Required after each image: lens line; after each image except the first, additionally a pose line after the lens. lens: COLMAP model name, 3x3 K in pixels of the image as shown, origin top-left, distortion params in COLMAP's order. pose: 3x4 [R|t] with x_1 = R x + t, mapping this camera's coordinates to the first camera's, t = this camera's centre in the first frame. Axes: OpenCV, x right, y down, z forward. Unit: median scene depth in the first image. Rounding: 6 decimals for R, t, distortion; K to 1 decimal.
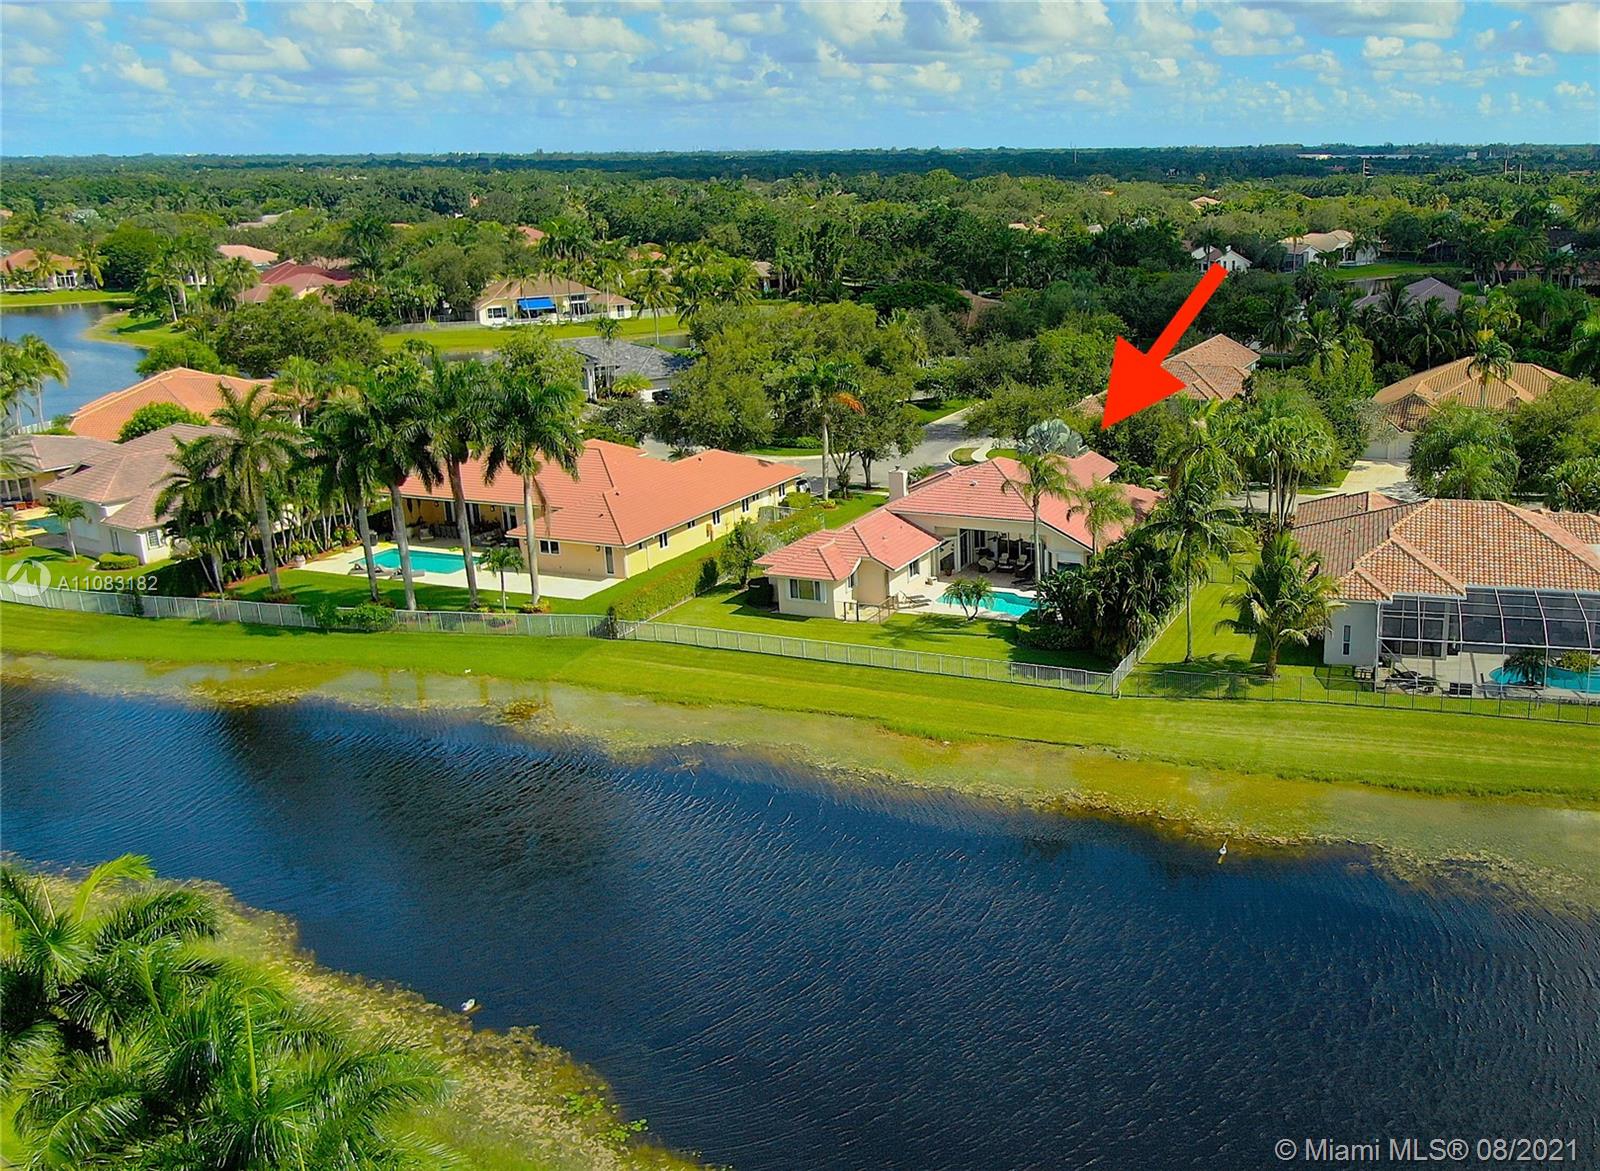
lens RADIAL K [[1503.8, 0, 1025.5], [0, 1503.8, 594.3], [0, 0, 1]] dist [-0.010967, 0.000000]
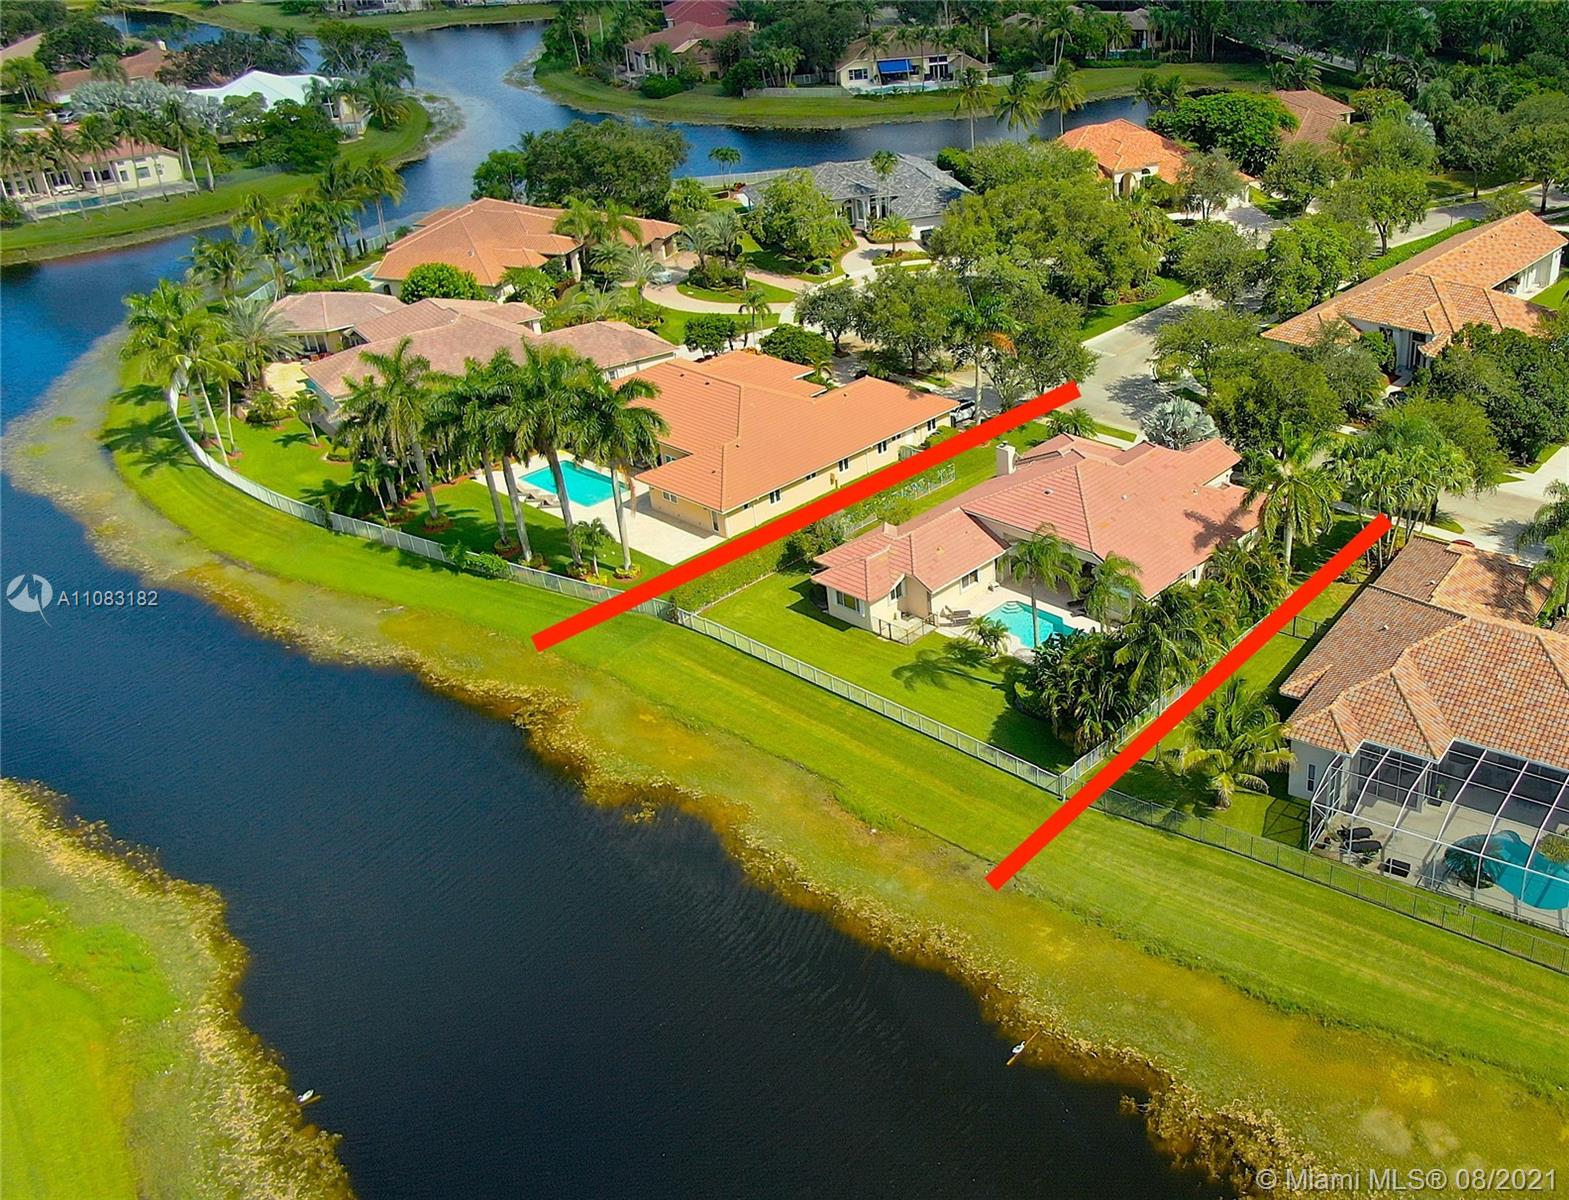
lens RADIAL K [[1543.3, 0, 1047.5], [0, 1543.3, 585.6], [0, 0, 1]] dist [-0.003675, 0.000000]
pose [[0.949574, 0.141945, -0.279574, 0.261321], [-0.080742, 0.972287, 0.219407, -0.241387], [0.302970, -0.185770, 0.934718, 0.054510]]
